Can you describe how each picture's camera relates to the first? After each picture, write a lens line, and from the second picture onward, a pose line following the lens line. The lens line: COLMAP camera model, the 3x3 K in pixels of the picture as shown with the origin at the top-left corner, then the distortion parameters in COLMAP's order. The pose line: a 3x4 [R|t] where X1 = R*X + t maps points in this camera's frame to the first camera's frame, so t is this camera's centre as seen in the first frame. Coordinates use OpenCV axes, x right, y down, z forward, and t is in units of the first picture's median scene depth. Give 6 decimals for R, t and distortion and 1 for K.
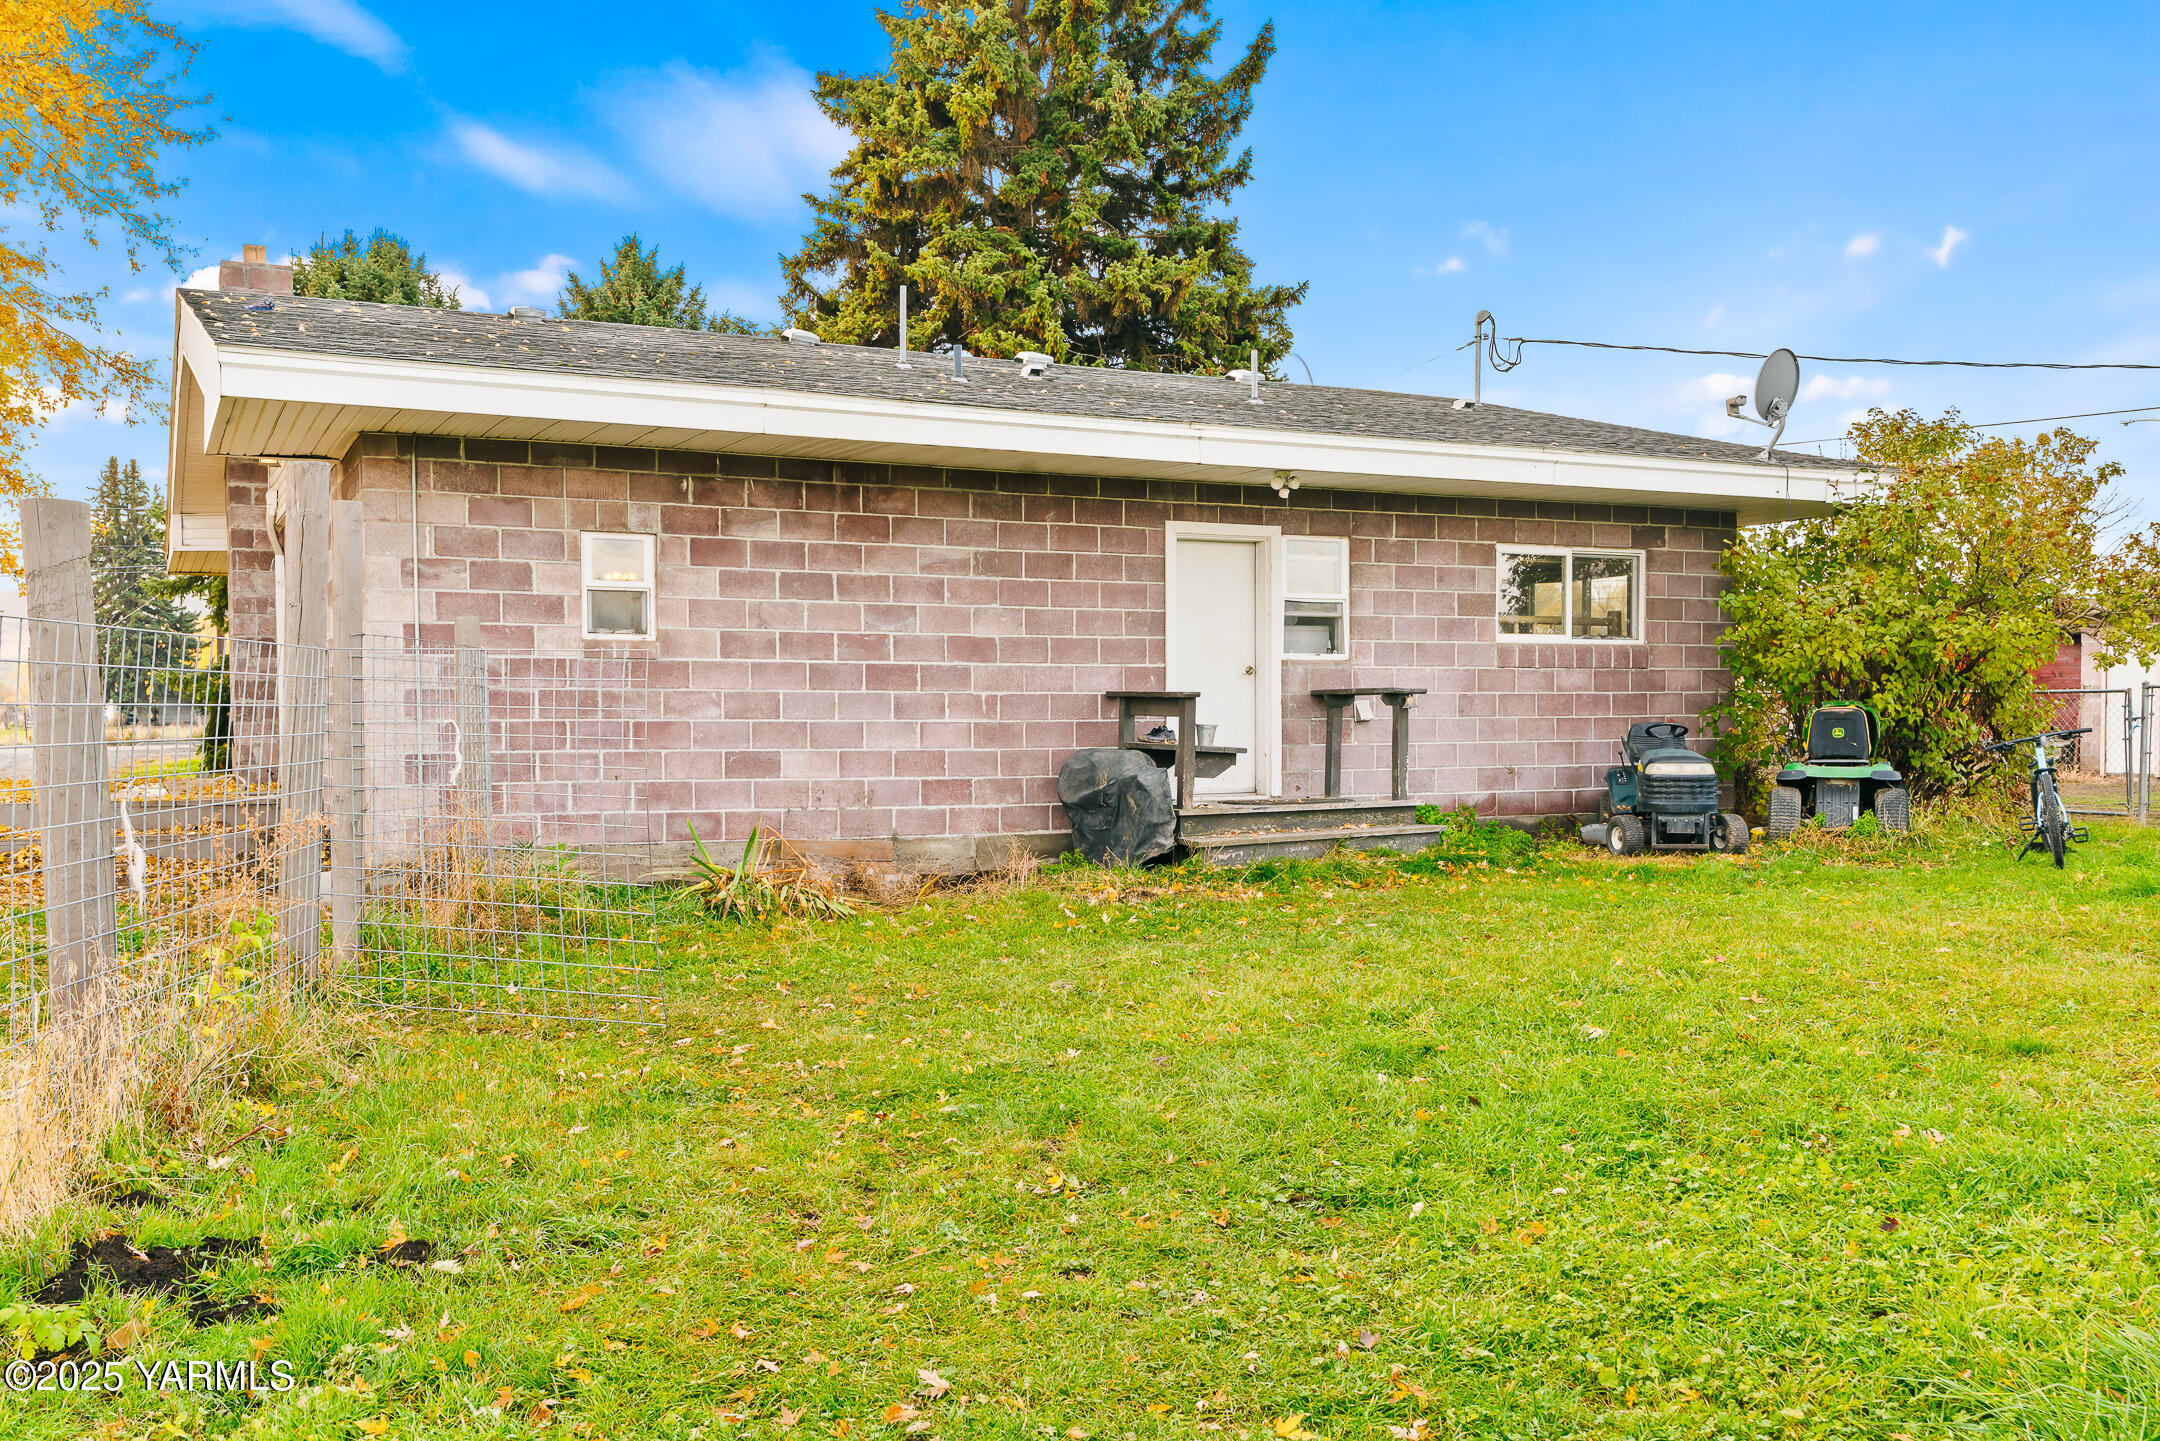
lens RADIAL K [[1802.3, 0, 1079.7], [0, 1802.3, 782.0], [0, 0, 1]] dist [0.007821, 0.002490]
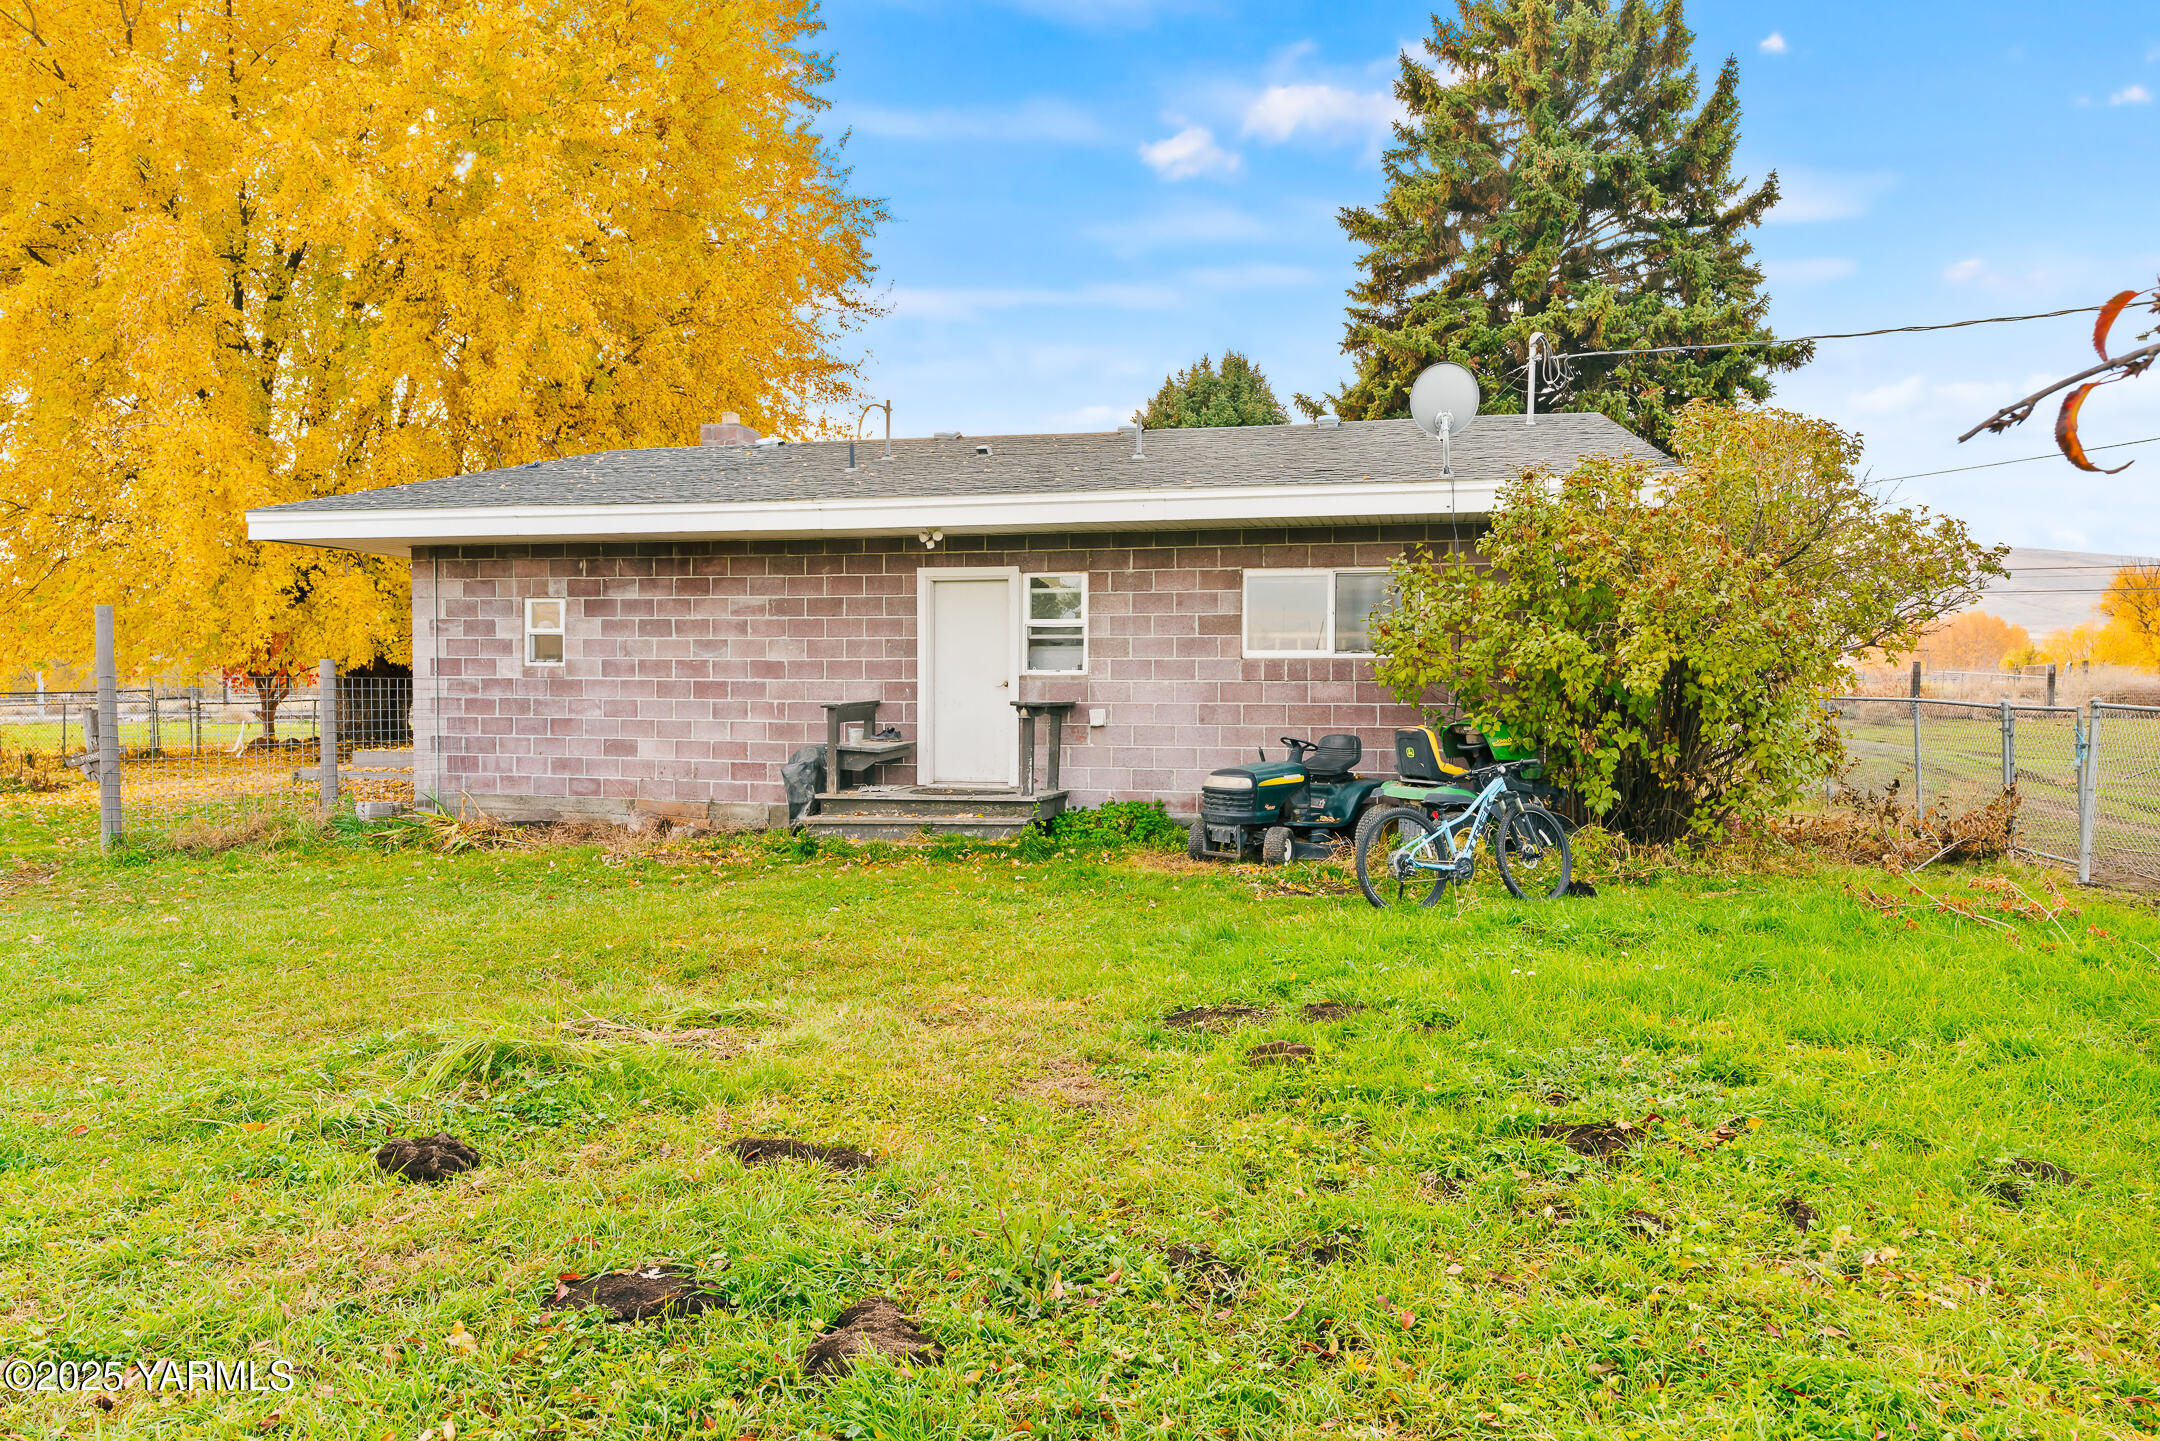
lens RADIAL K [[1380.1, 0, 1080.0], [0, 1380.1, 720.5], [0, 0, 1]] dist [0.006257, 0.003825]
pose [[0.782816, 0.023354, -0.621814, 0.807626], [-0.030697, 0.999528, -0.001105, -0.041509], [0.621495, 0.019952, 0.783164, 0.325550]]
